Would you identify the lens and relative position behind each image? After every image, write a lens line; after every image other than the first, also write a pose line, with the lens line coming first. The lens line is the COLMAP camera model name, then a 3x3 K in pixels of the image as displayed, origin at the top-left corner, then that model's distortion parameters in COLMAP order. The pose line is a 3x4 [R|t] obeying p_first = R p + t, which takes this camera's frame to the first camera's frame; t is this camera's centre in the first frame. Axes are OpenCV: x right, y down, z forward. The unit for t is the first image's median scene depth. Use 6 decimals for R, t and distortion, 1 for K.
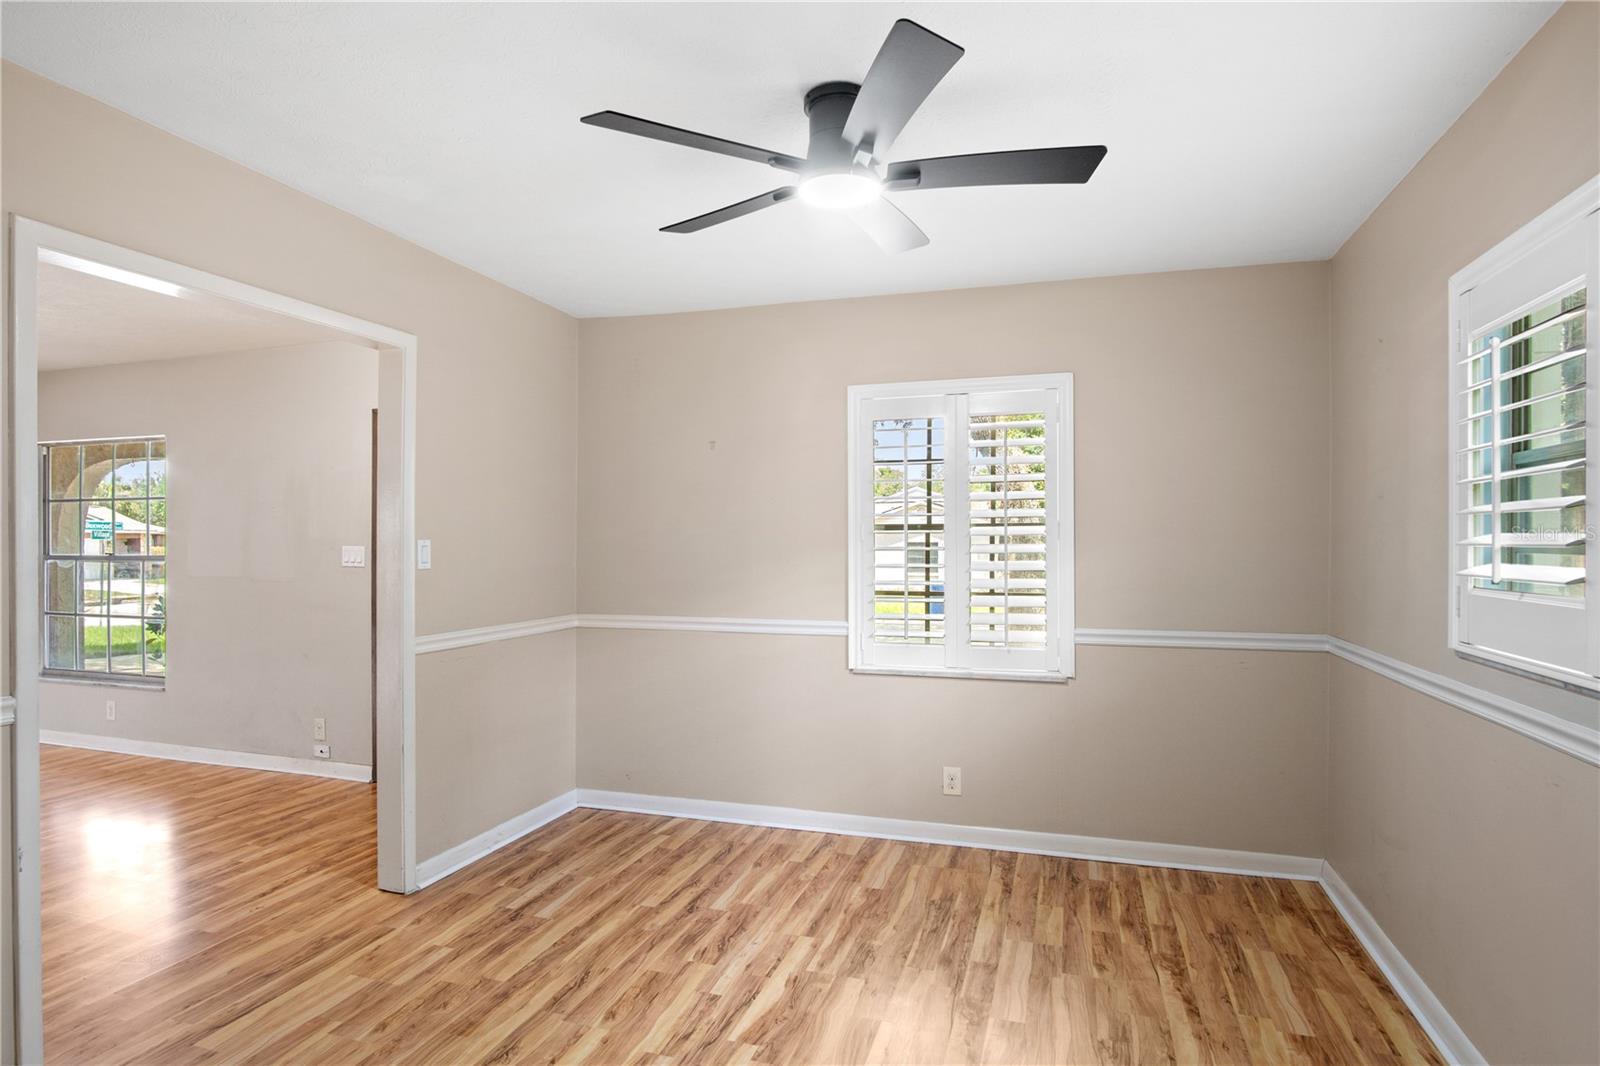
lens RADIAL K [[859.4, 0, 790.4], [0, 859.4, 540.1], [0, 0, 1]] dist [-0.031868, 0.007942]
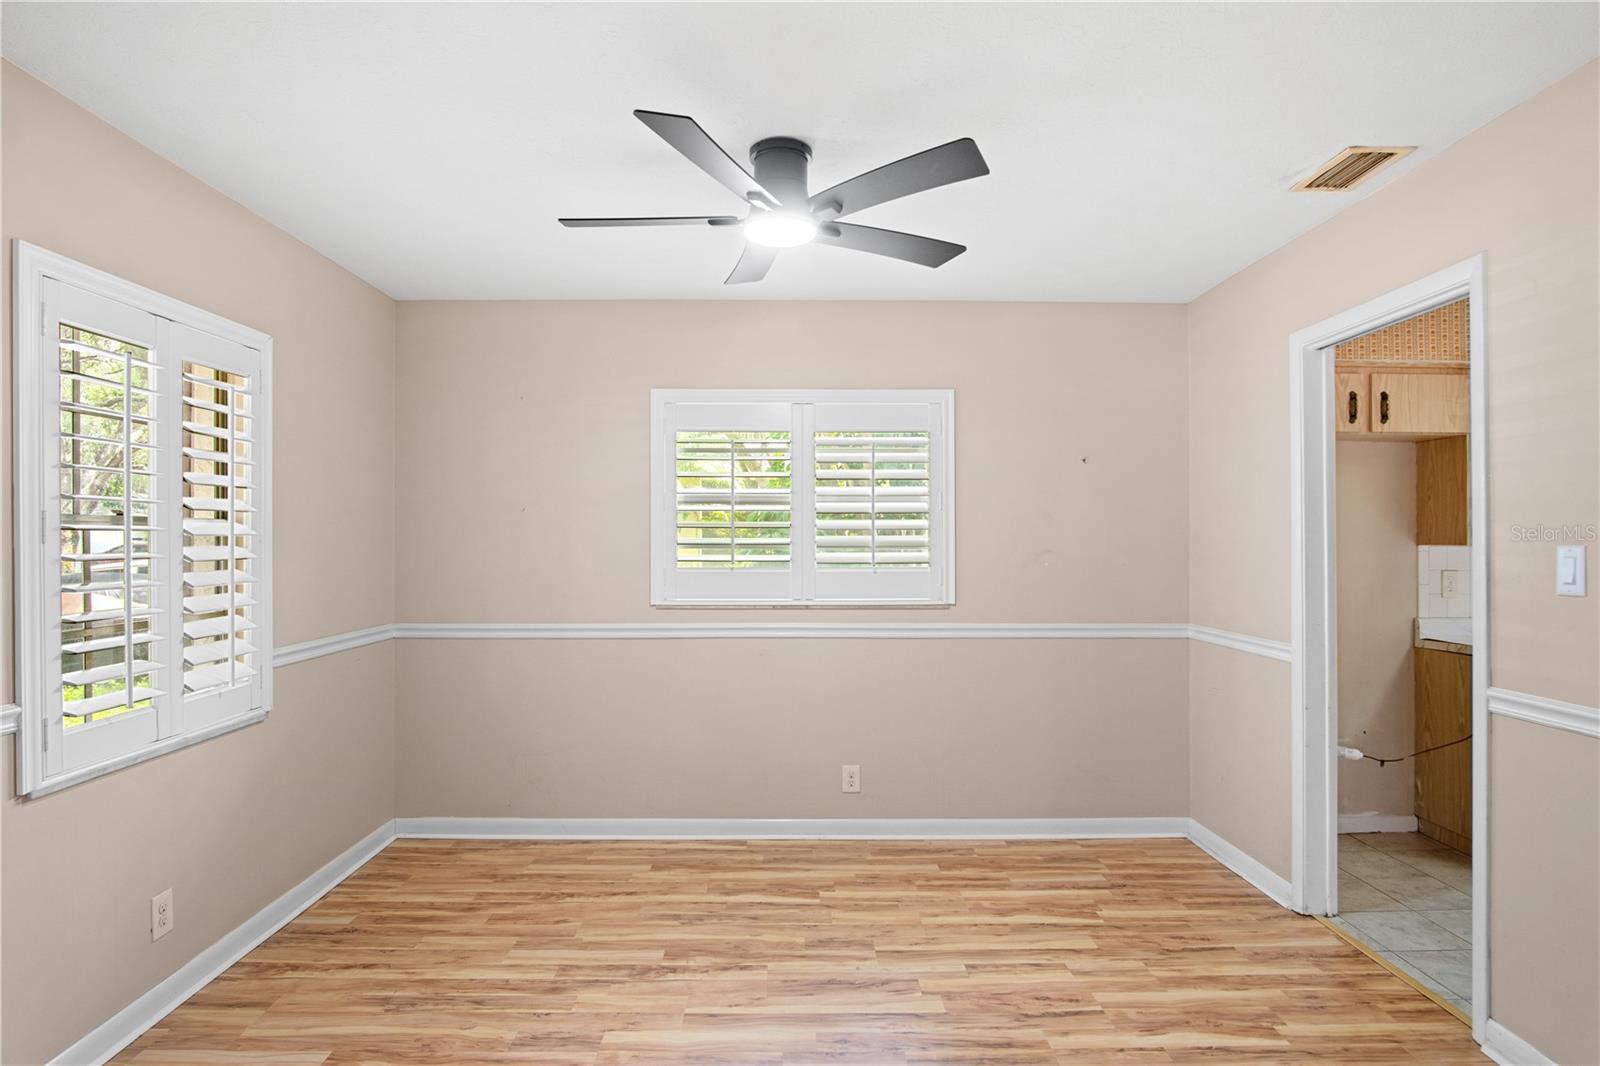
lens RADIAL K [[859.4, 0, 782.6], [0, 859.4, 536.5], [0, 0, 1]] dist [-0.031868, 0.007942]
pose [[-0.282810, 0.003014, 0.959171, -0.697807], [0.010833, 0.999941, 0.000052, 0.001092], [-0.959115, 0.010405, -0.282826, 0.913263]]
